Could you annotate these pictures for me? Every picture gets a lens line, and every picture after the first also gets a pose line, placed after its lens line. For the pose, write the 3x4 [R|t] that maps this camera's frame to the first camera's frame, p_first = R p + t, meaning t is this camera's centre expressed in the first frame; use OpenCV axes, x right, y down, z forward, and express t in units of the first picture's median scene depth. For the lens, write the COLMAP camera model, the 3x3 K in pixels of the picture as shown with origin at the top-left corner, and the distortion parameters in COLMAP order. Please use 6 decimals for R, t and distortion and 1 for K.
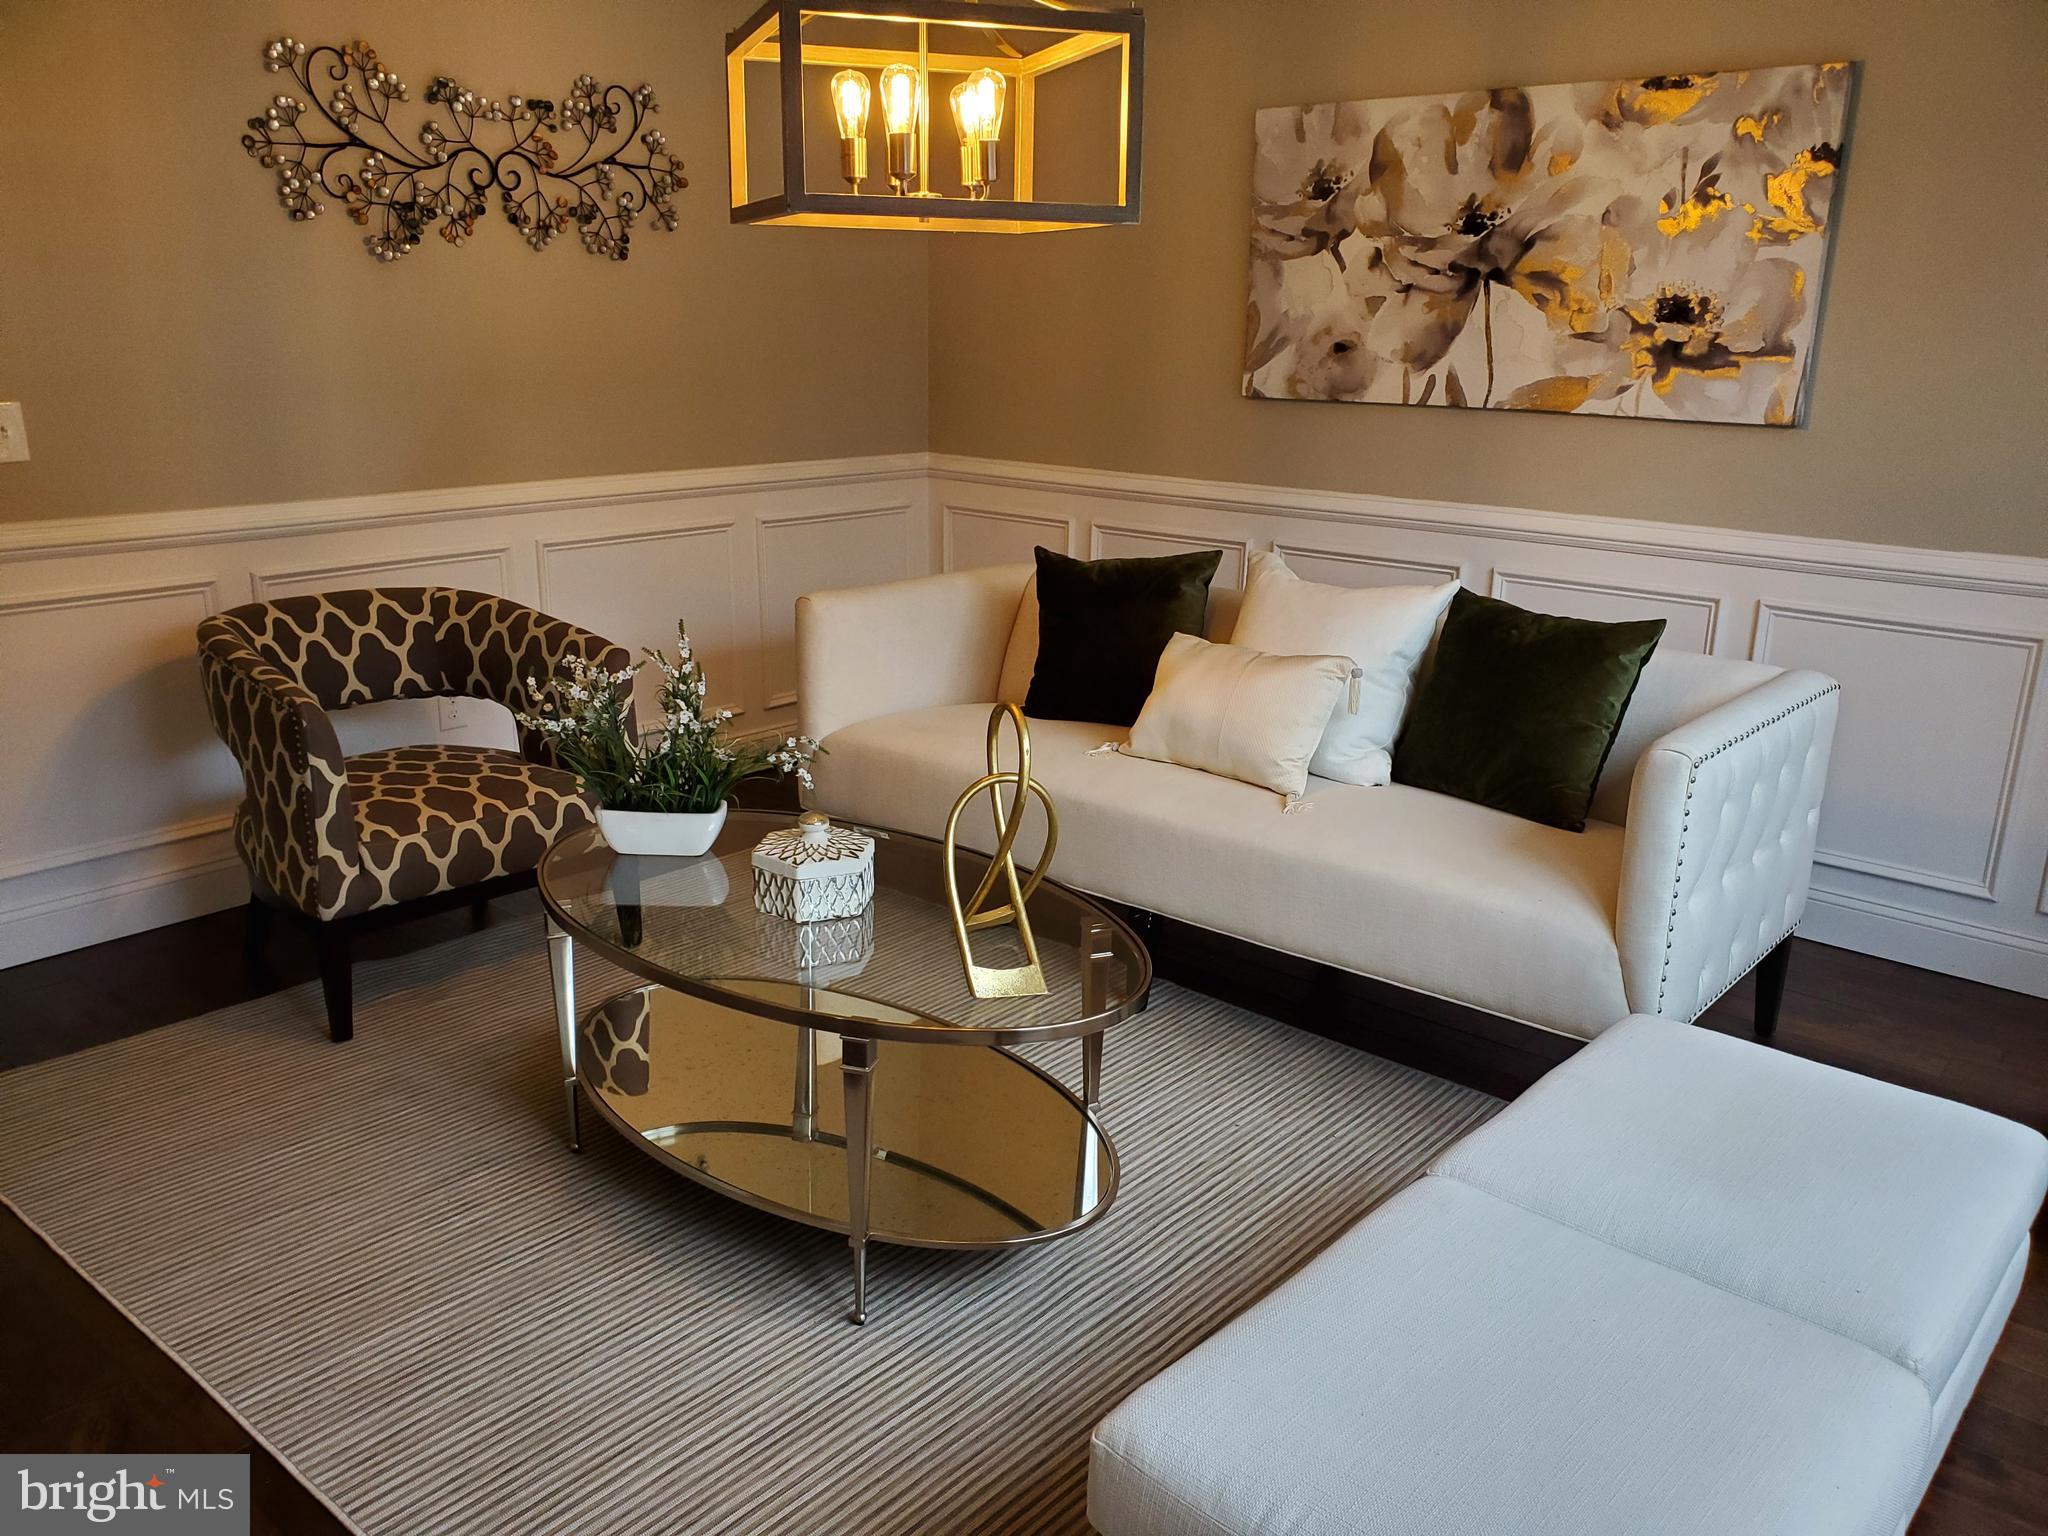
lens RADIAL K [[1607.6, 0, 1024.0], [0, 1607.6, 768.0], [0, 0, 1]] dist [-0.003654, 0.047541]
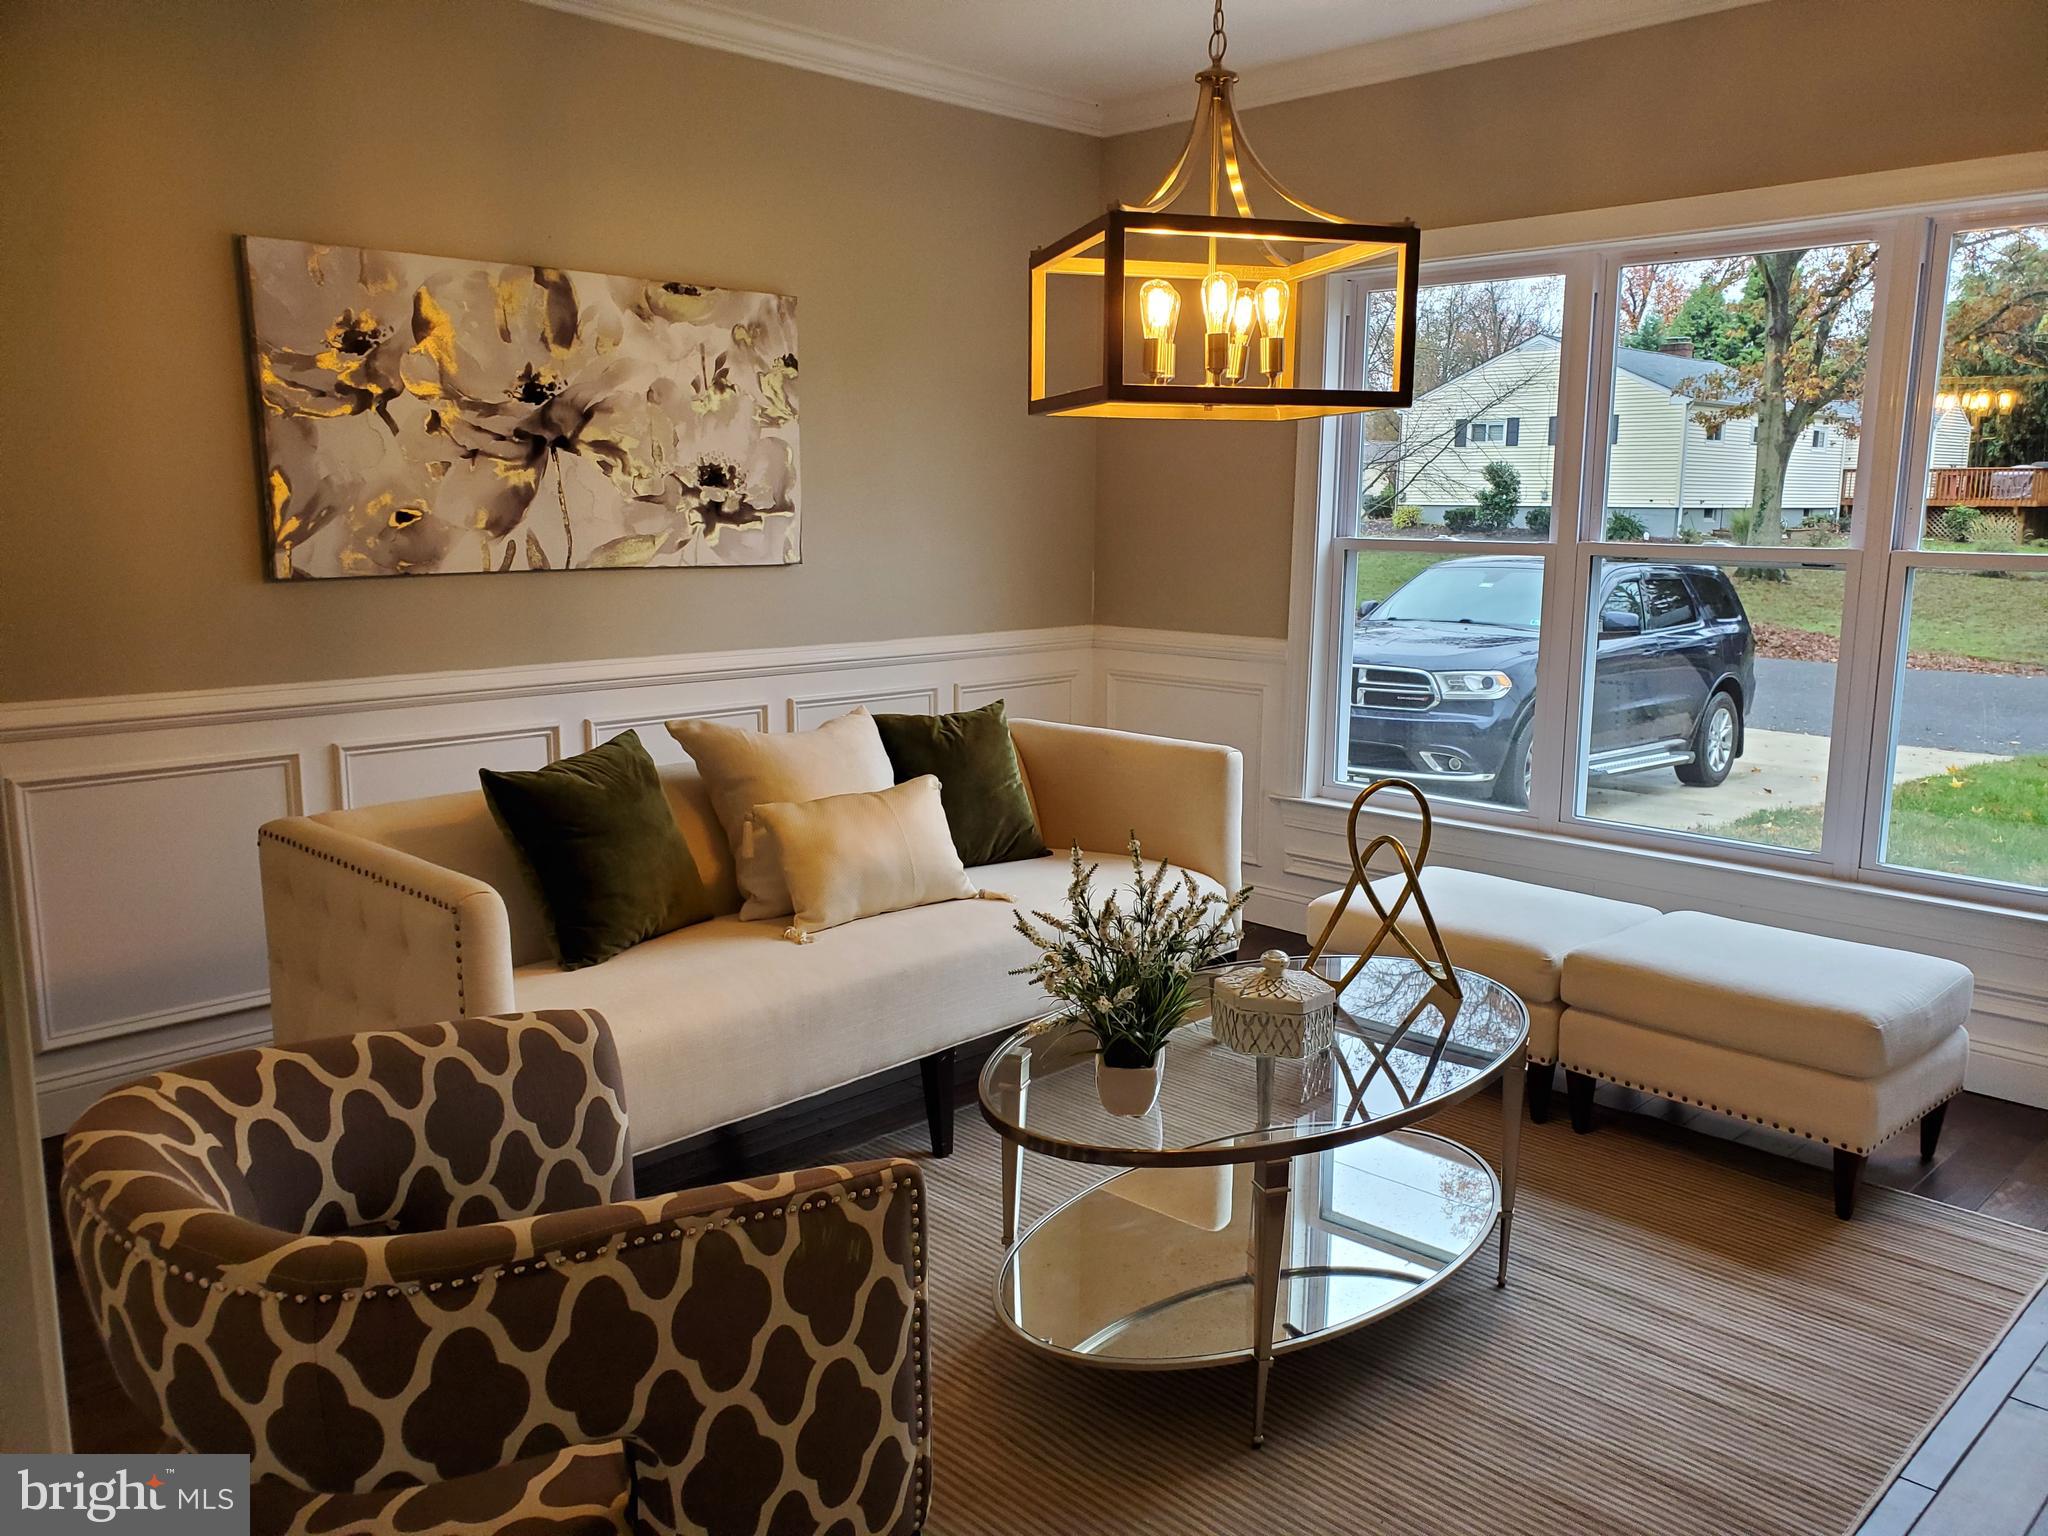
lens RADIAL K [[1600.8, 0, 1024.0], [0, 1600.8, 768.0], [0, 0, 1]] dist [-0.004390, -0.005617]
pose [[0.094047, -0.186226, 0.977995, -0.754434], [0.266363, 0.951244, 0.155518, -0.197388], [-0.959274, 0.245876, 0.139065, 0.653677]]
